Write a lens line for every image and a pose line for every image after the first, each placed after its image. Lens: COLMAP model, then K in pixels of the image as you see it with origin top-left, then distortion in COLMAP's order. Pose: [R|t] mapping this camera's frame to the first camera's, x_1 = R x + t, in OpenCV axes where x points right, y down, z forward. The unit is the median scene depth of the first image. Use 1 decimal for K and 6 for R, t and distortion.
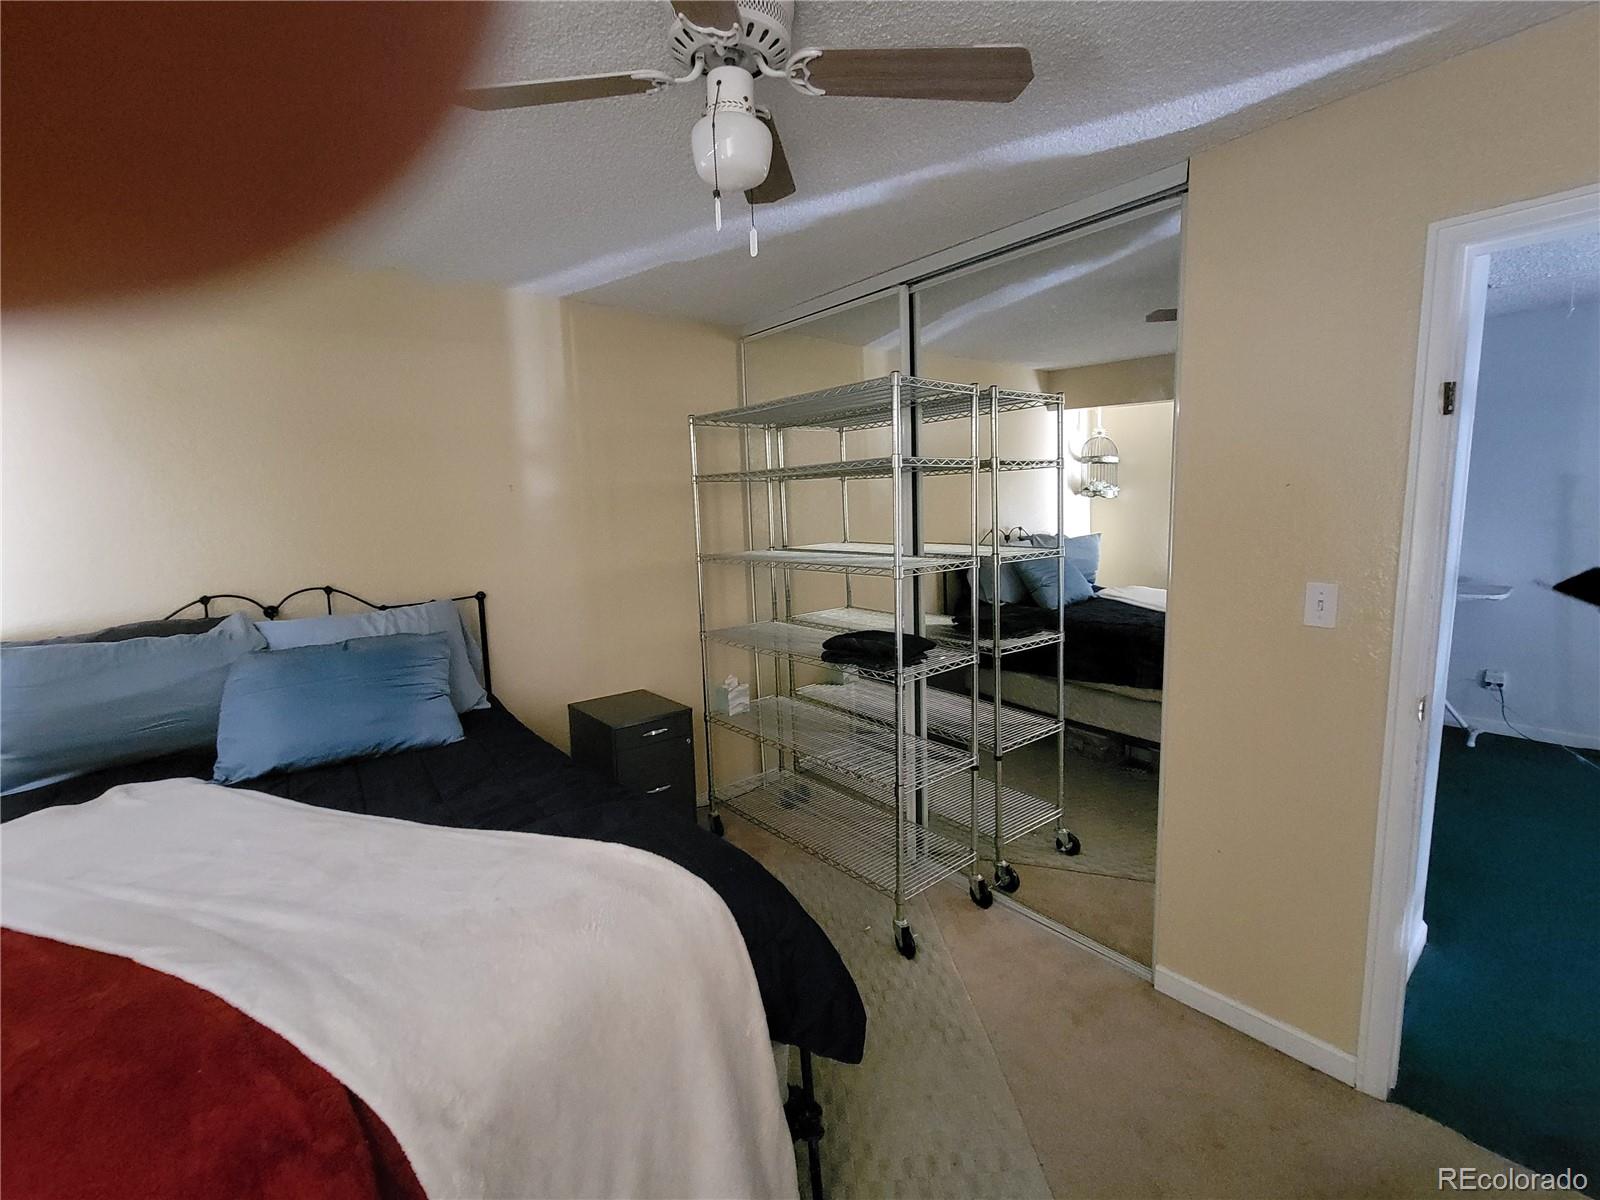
lens RADIAL K [[684.7, 0, 800.0], [0, 684.7, 600.0], [0, 0, 1]] dist [0.000781, 0.000034]
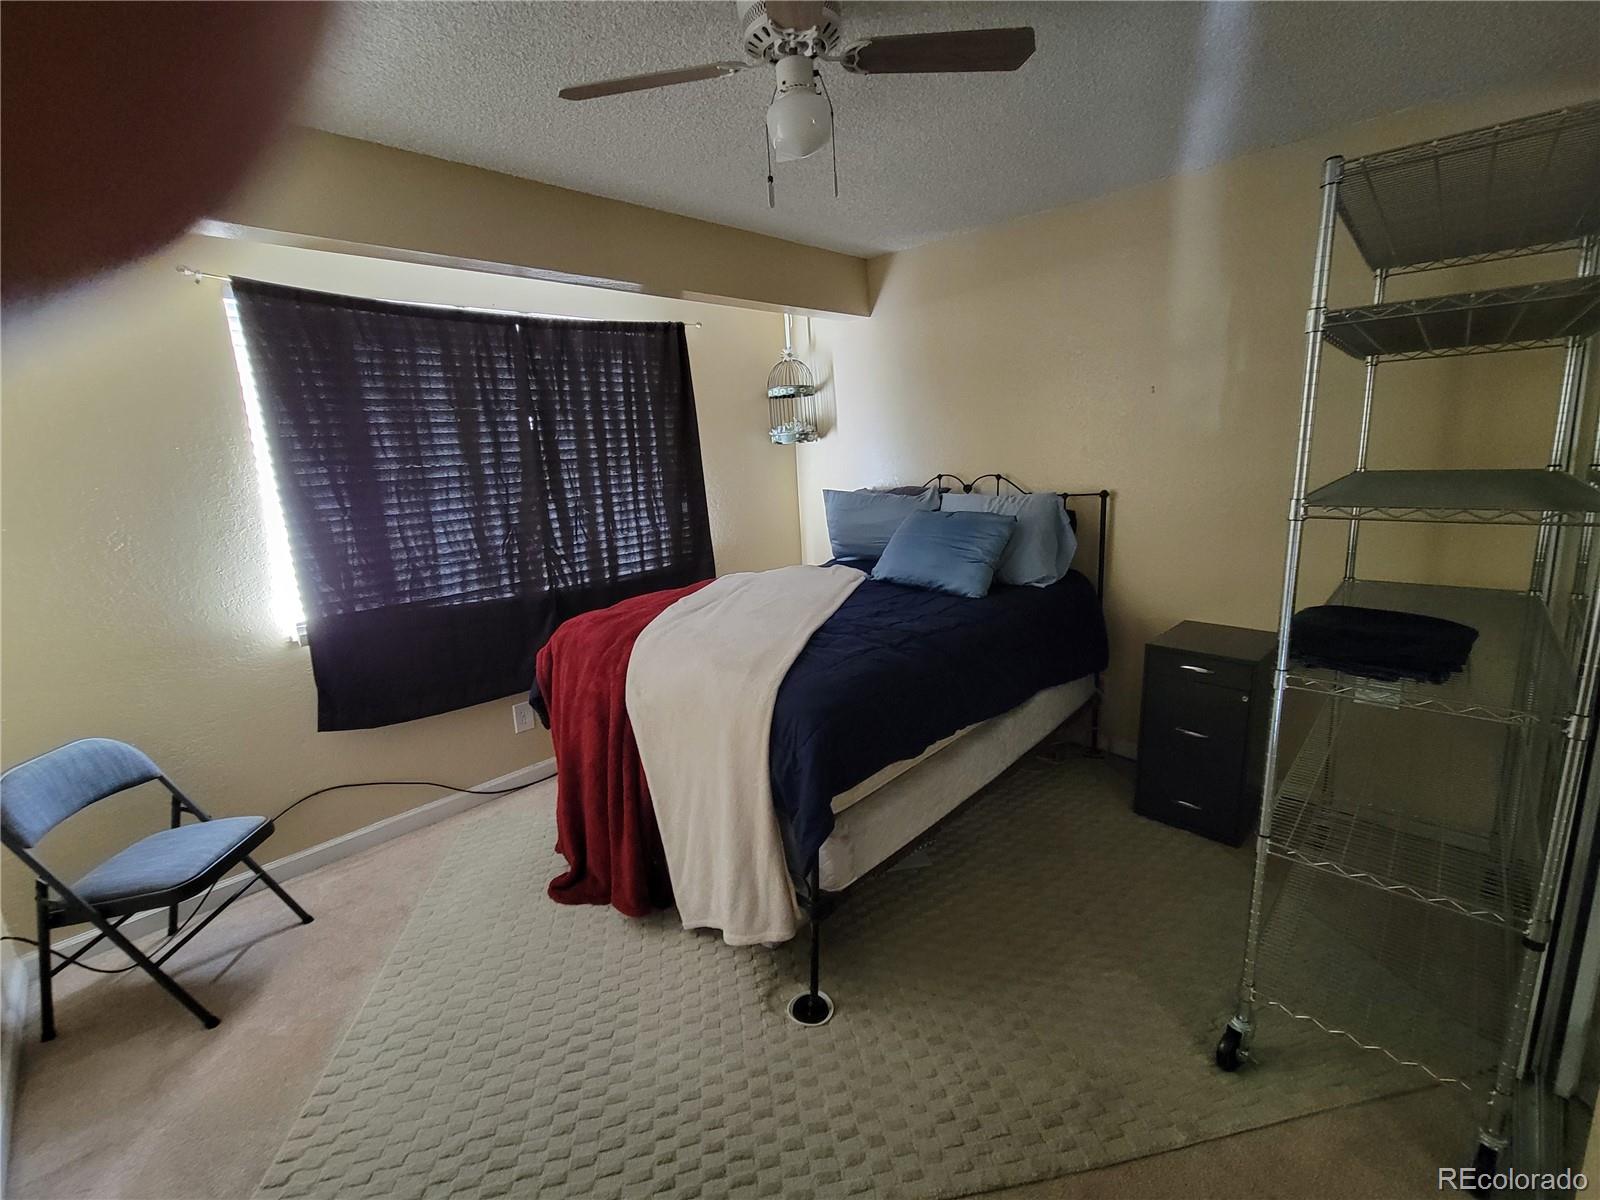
lens RADIAL K [[684.7, 0, 800.0], [0, 684.7, 600.0], [0, 0, 1]] dist [0.000781, 0.000034]
pose [[0.094920, 0.249629, -0.963678, 0.707711], [-0.086241, 0.966472, 0.241858, -0.077787], [0.991742, 0.060151, 0.113265, 0.477739]]
